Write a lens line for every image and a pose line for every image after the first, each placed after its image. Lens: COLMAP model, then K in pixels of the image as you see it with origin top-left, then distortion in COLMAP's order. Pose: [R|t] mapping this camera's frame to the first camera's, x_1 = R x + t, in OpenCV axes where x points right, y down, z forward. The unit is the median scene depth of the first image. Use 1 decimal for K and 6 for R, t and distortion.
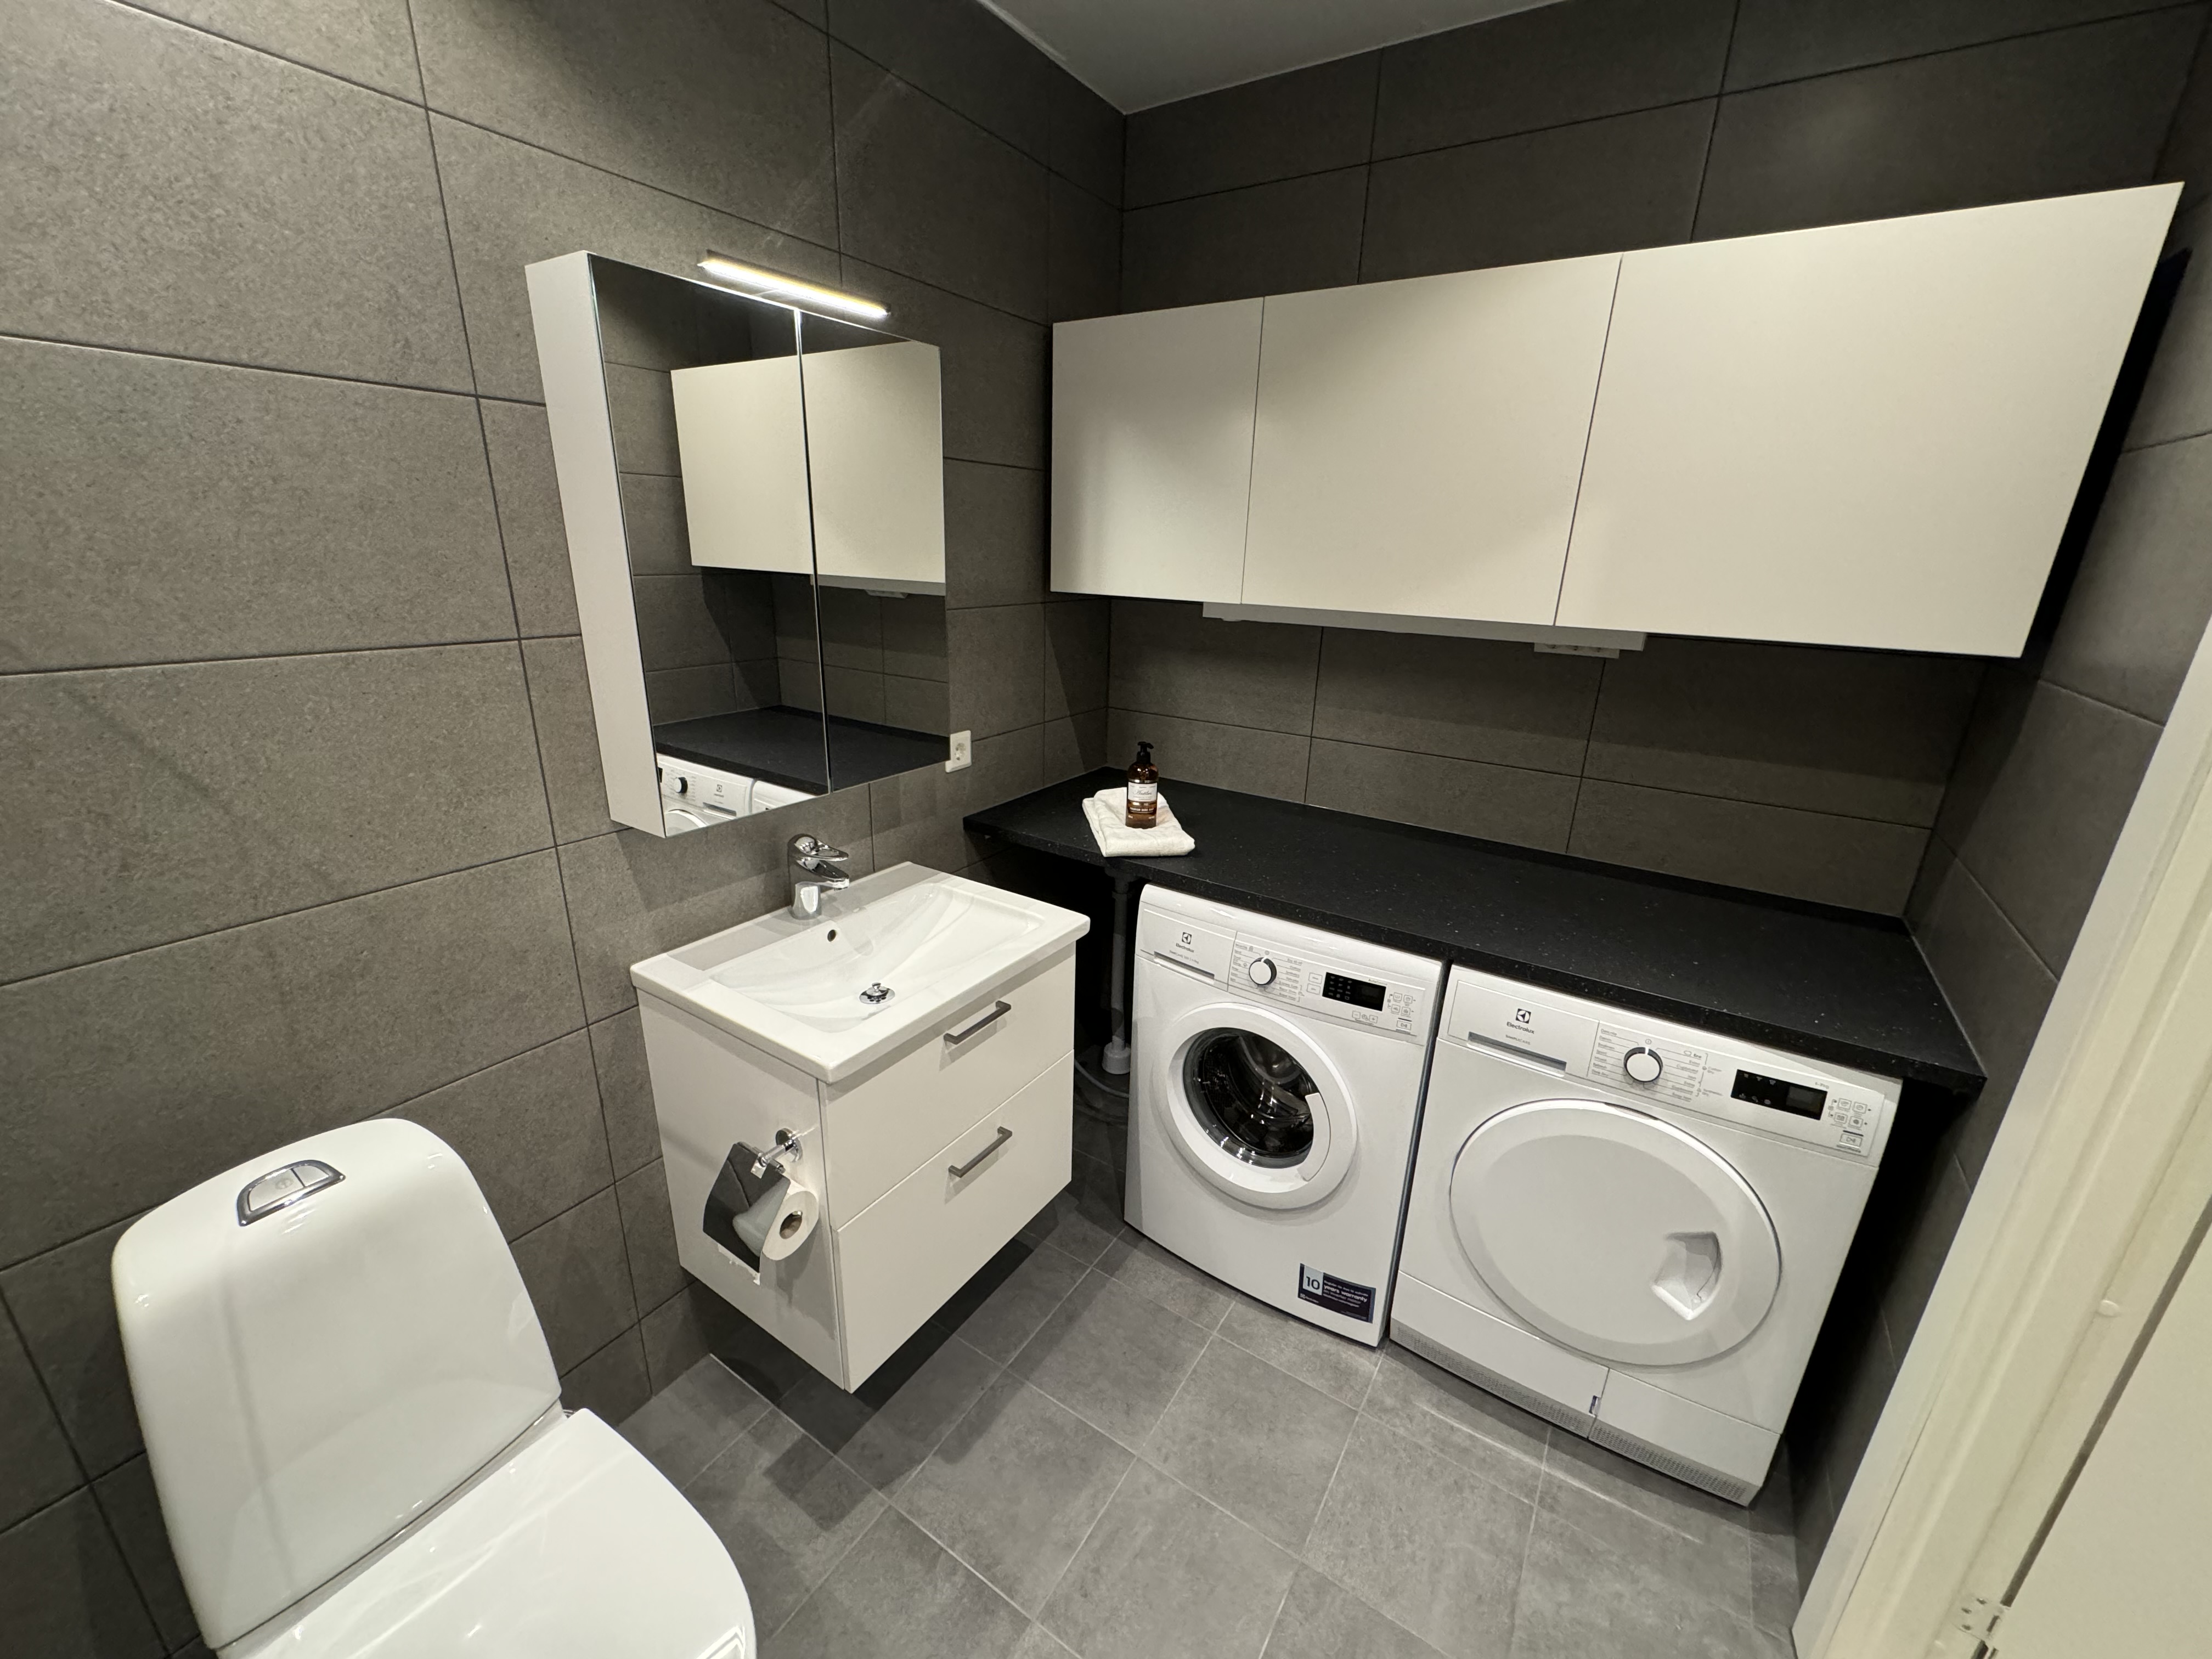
lens RADIAL K [[884.2, 0, 1106.2], [0, 884.2, 828.8], [0, 0, 1]] dist [-0.002020, -0.000082]
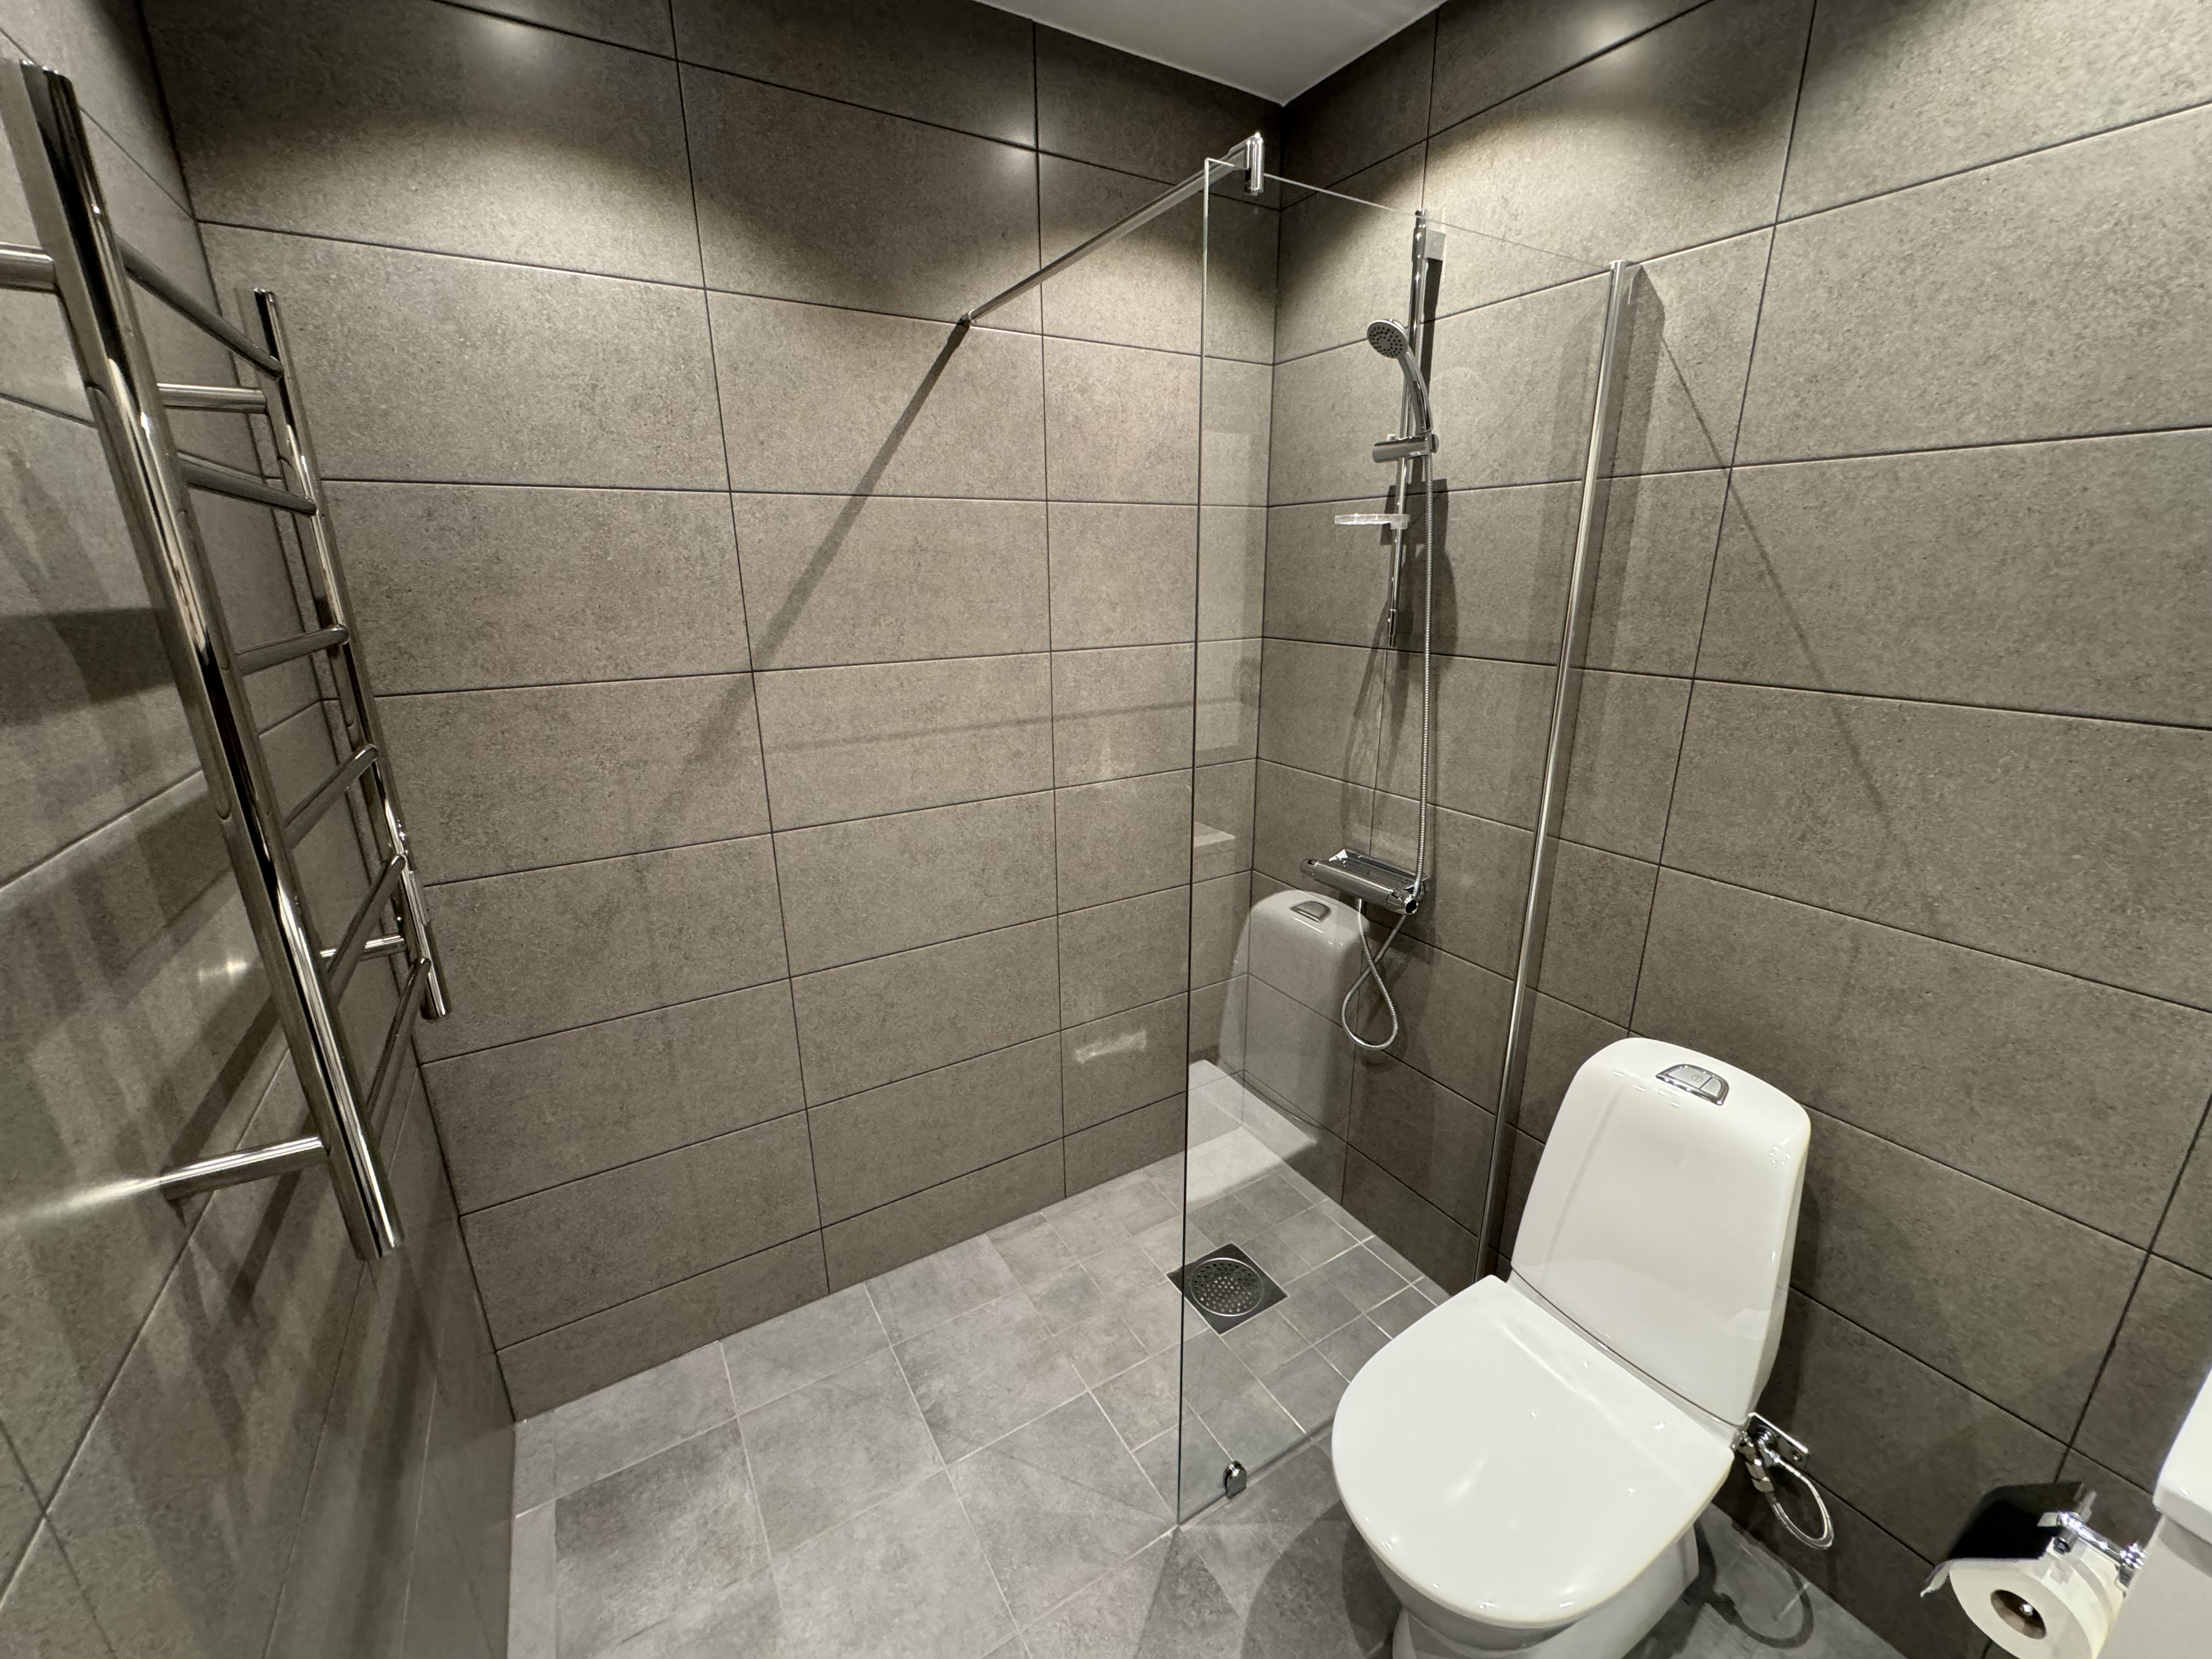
lens RADIAL K [[884.2, 0, 1110.7], [0, 884.2, 833.1], [0, 0, 1]] dist [-0.002020, -0.000082]
pose [[-0.435543, 0.232557, -0.869609, 0.493594], [-0.286012, 0.880240, 0.378649, -0.162946], [0.853522, 0.413637, -0.316868, 0.493492]]
